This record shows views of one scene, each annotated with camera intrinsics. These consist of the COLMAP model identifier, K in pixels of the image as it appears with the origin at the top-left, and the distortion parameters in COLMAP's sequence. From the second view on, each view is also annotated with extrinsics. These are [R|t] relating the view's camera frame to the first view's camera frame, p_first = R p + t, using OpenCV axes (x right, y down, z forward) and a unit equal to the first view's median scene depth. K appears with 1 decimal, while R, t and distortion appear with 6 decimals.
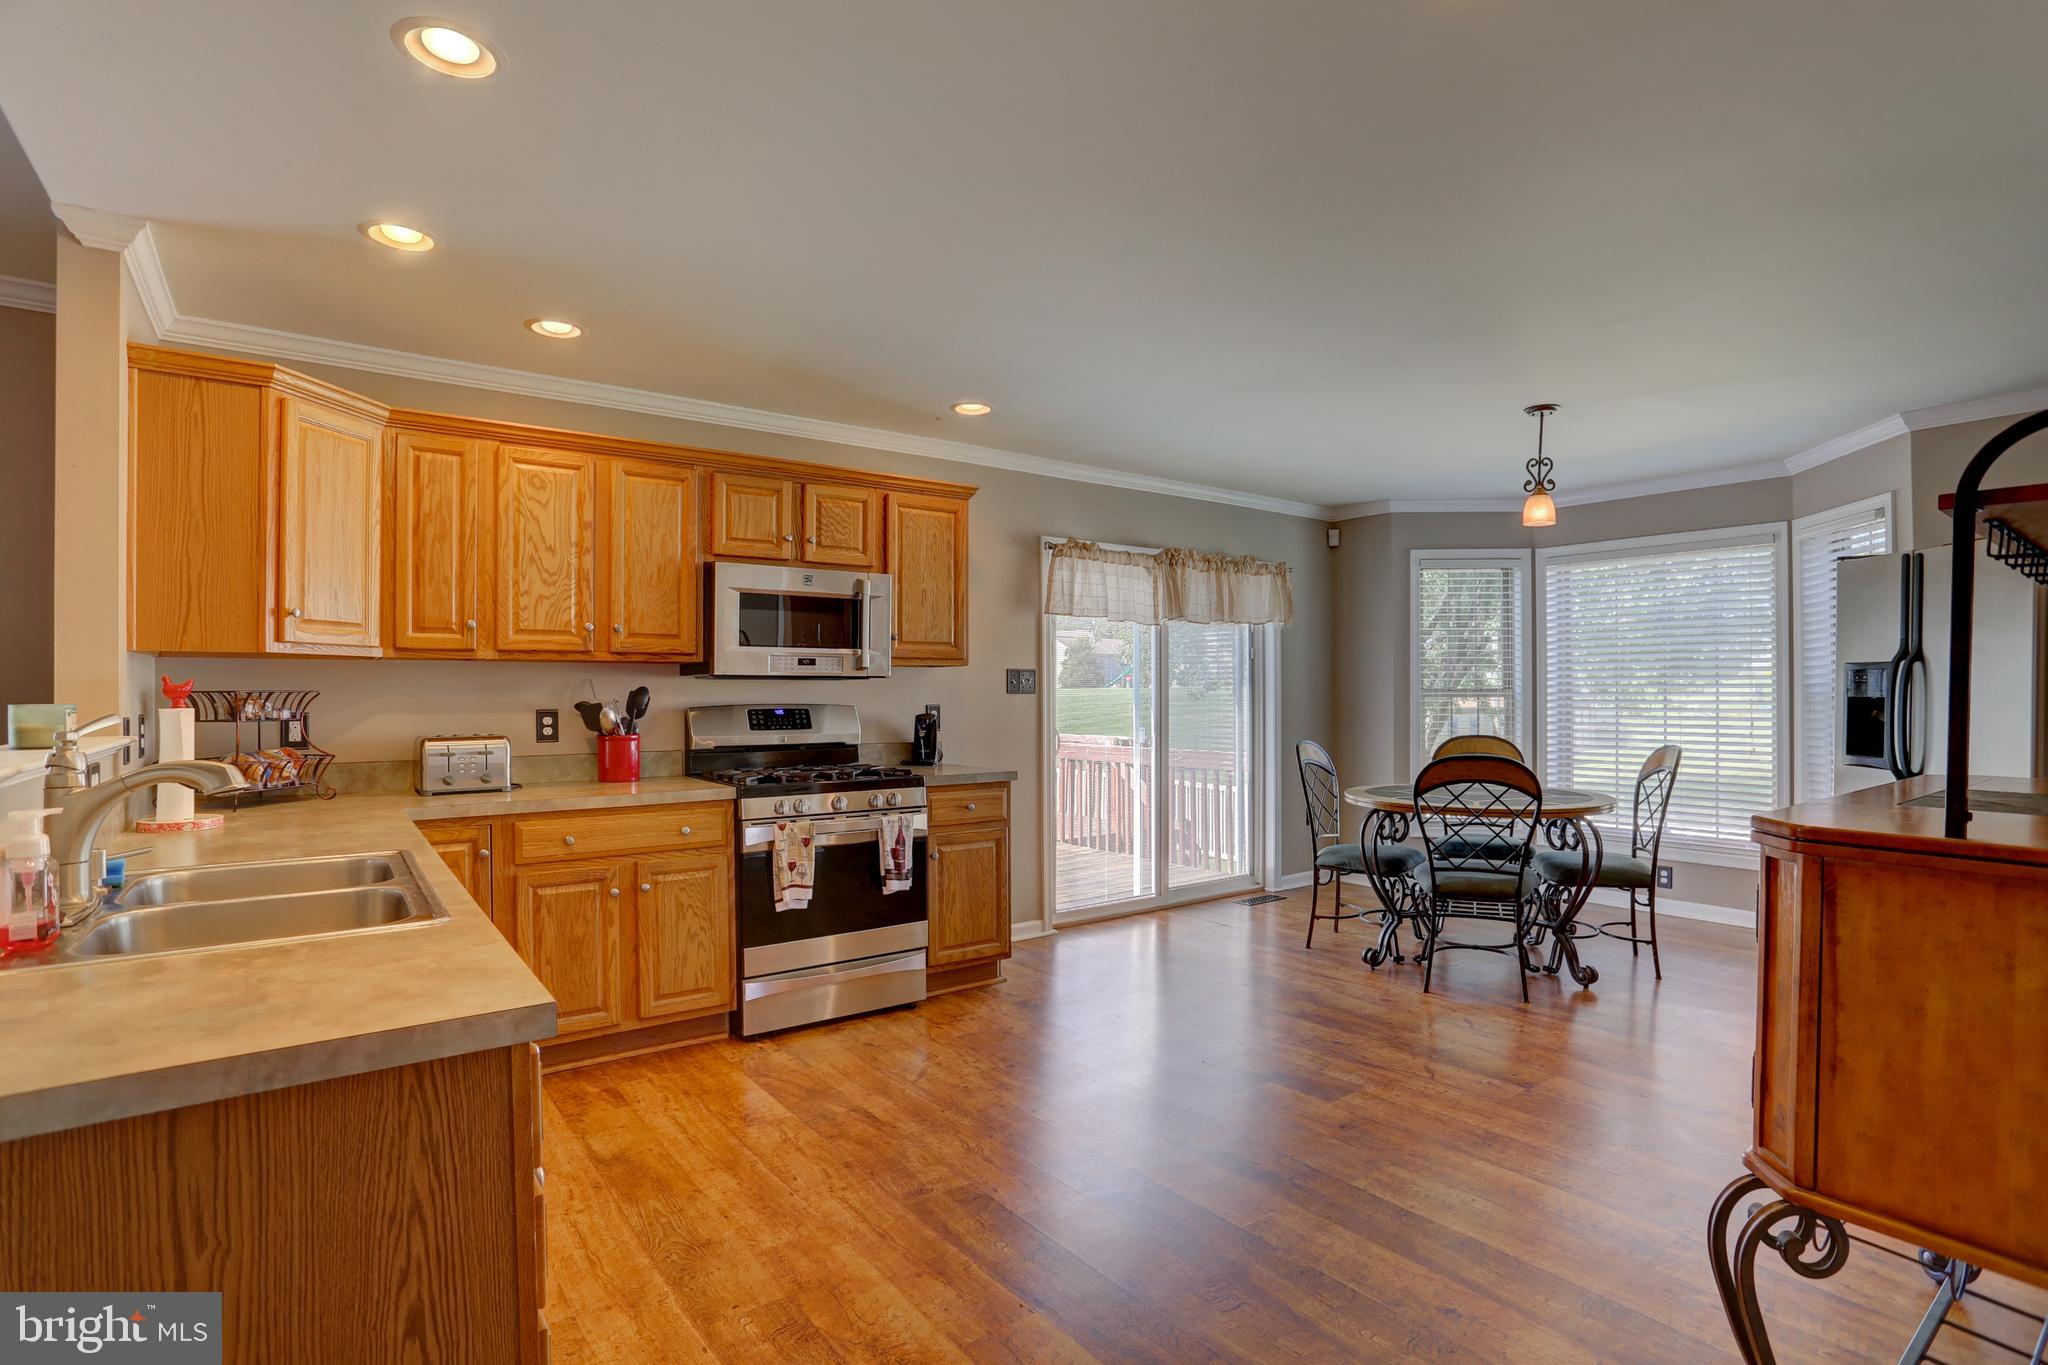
lens RADIAL K [[1002.6, 0, 1017.9], [0, 1002.6, 680.7], [0, 0, 1]] dist [-0.068824, 0.025970]
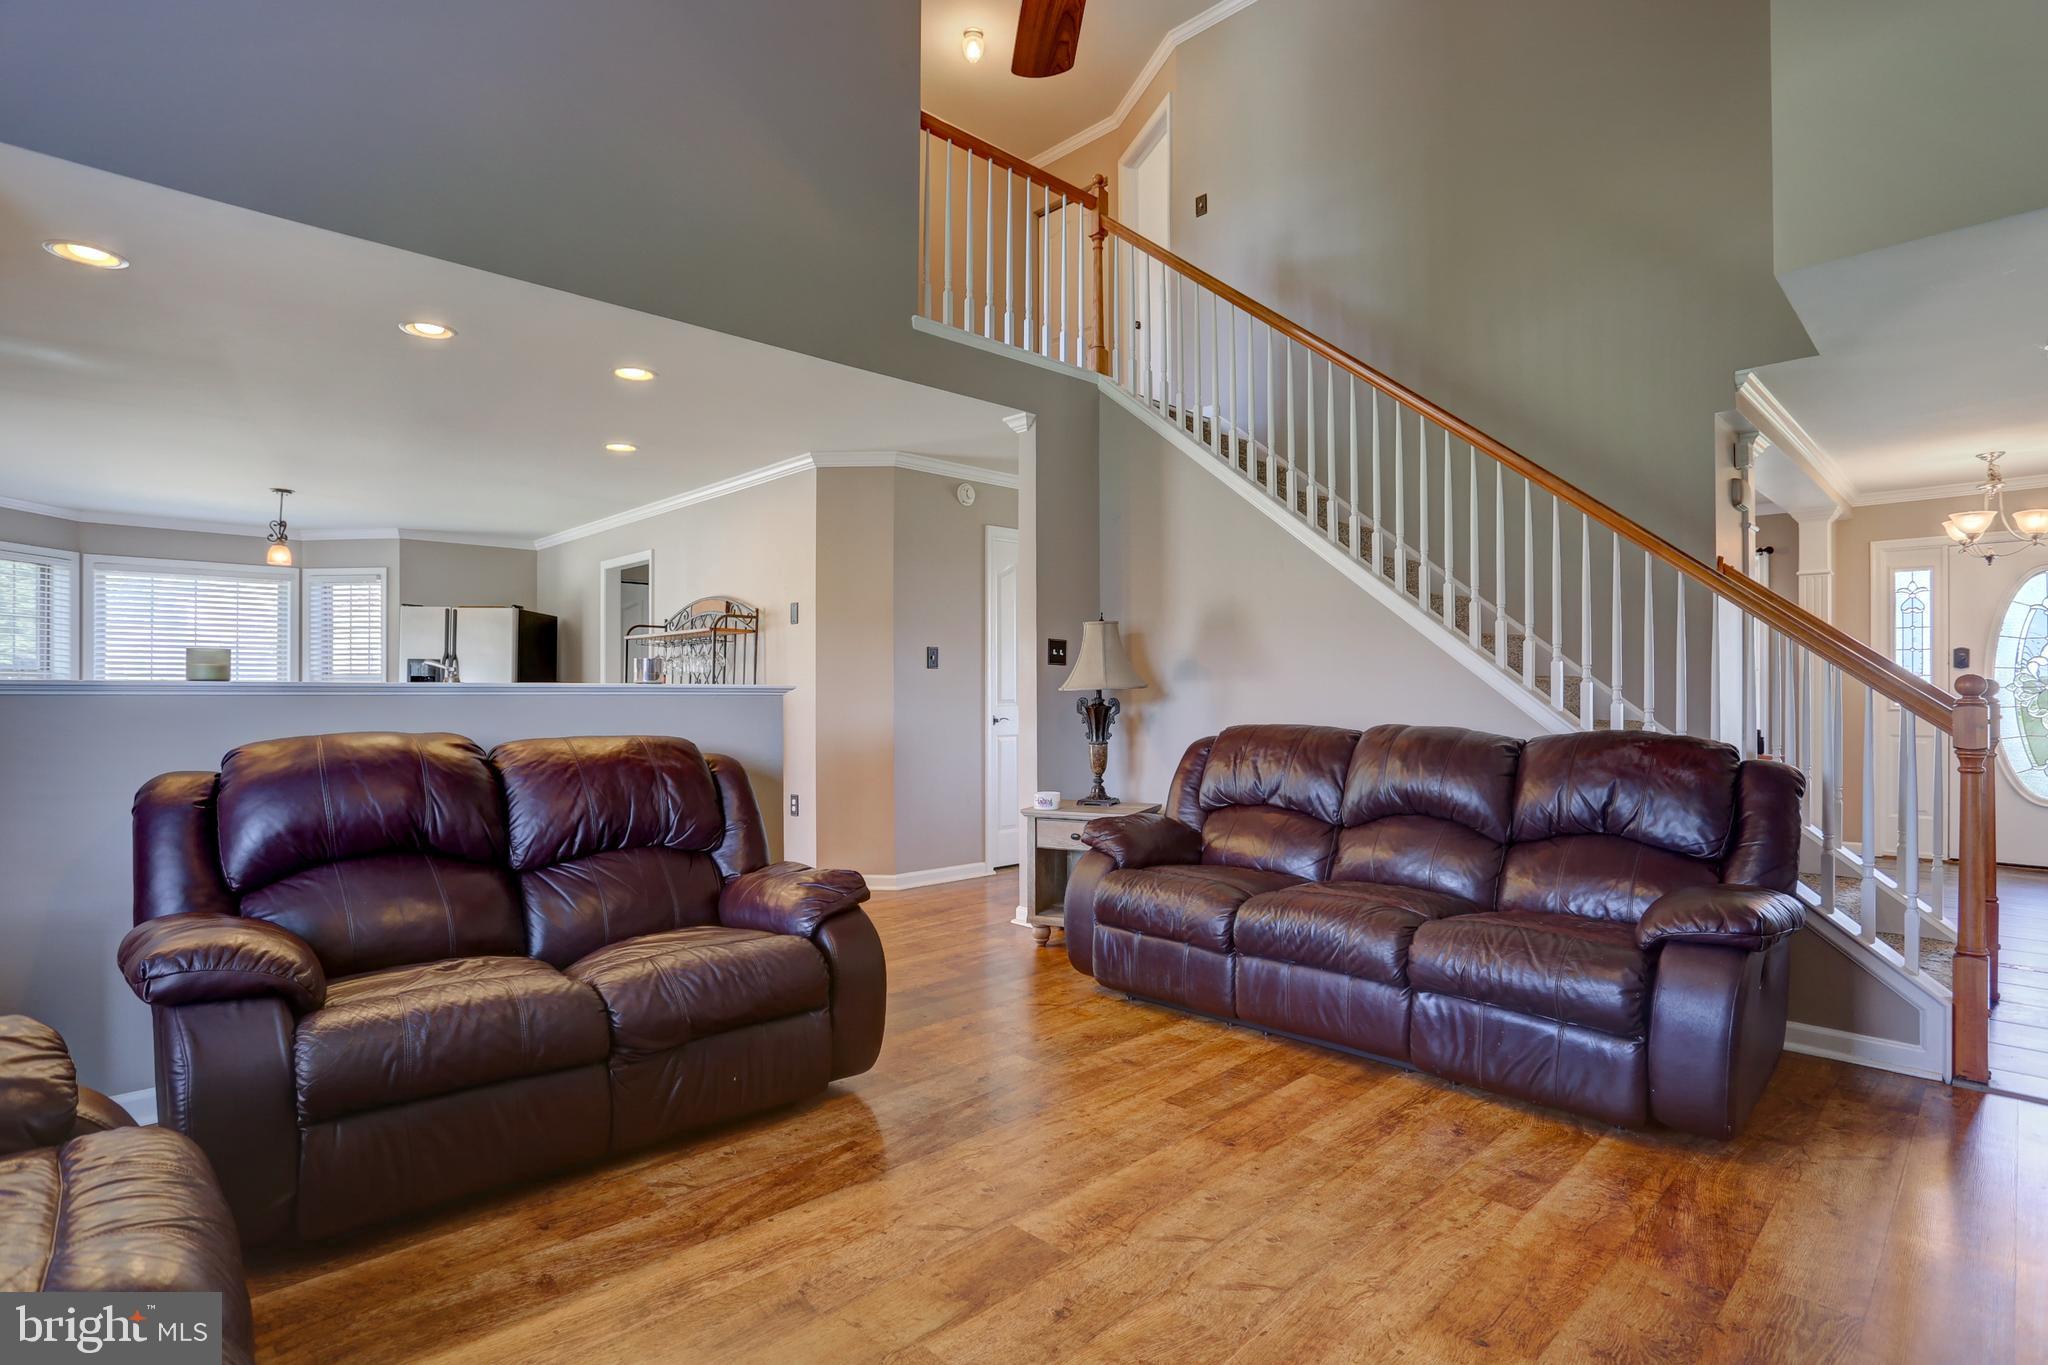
lens RADIAL K [[1002.6, 0, 1024.3], [0, 1002.6, 679.1], [0, 0, 1]] dist [-0.068824, 0.025970]
pose [[-0.141003, 0.013130, 0.989922, -1.168739], [-0.011089, 0.999828, -0.014841, 0.034662], [-0.989947, -0.013070, -0.140833, 0.045711]]
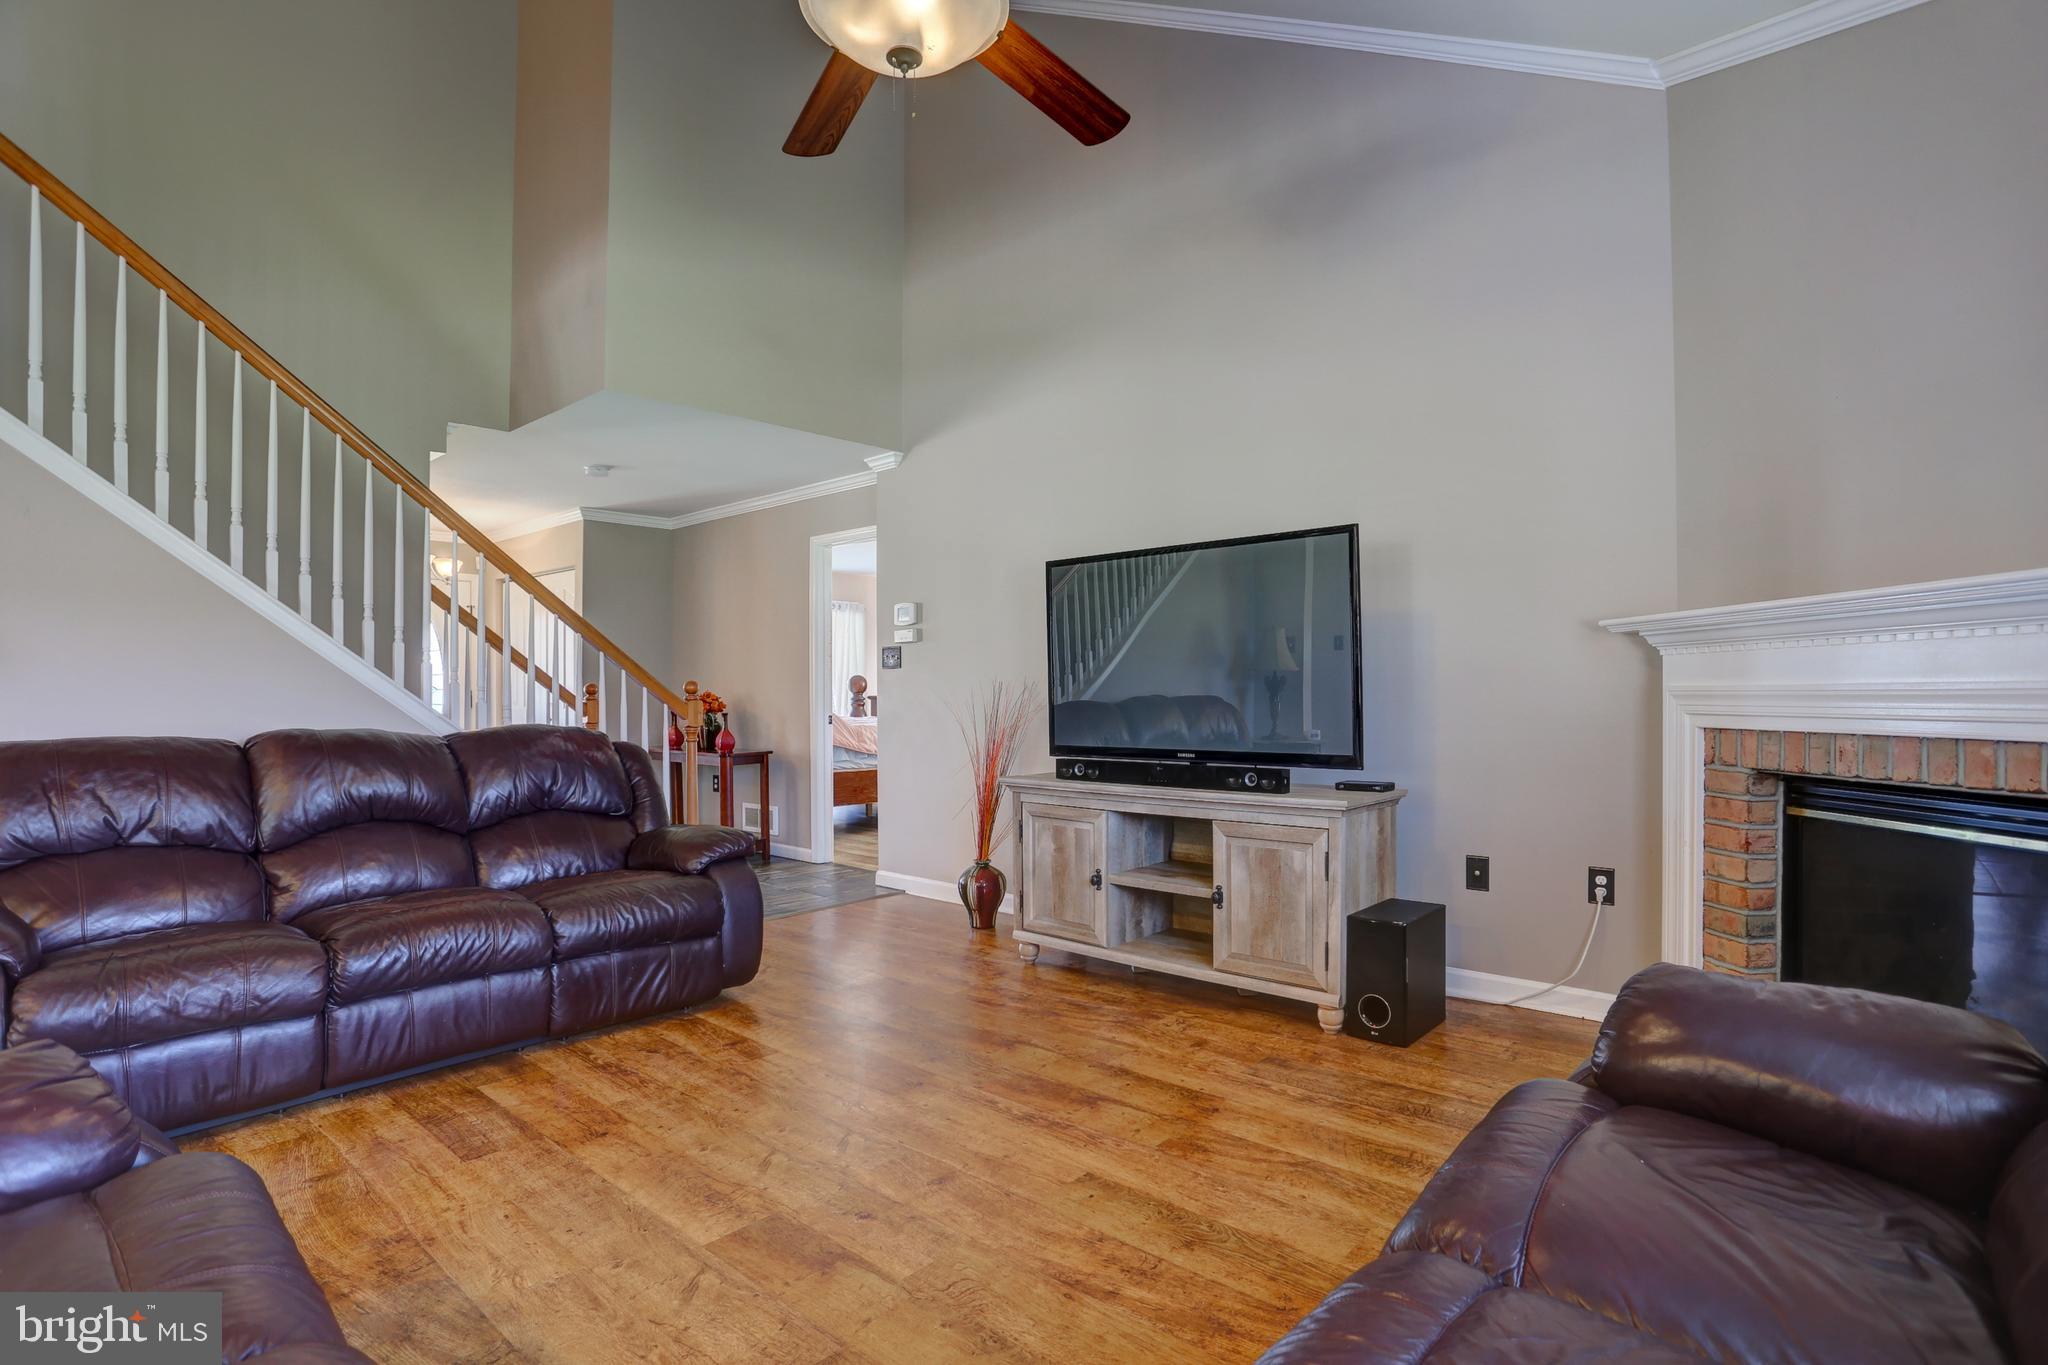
lens RADIAL K [[1002.6, 0, 1042.9], [0, 1002.6, 696.4], [0, 0, 1]] dist [-0.068824, 0.025970]
pose [[-0.973388, 0.003518, -0.229136, -0.729775], [0.004702, 0.999978, -0.004623, 0.041179], [0.229115, -0.005577, -0.973383, 0.470061]]
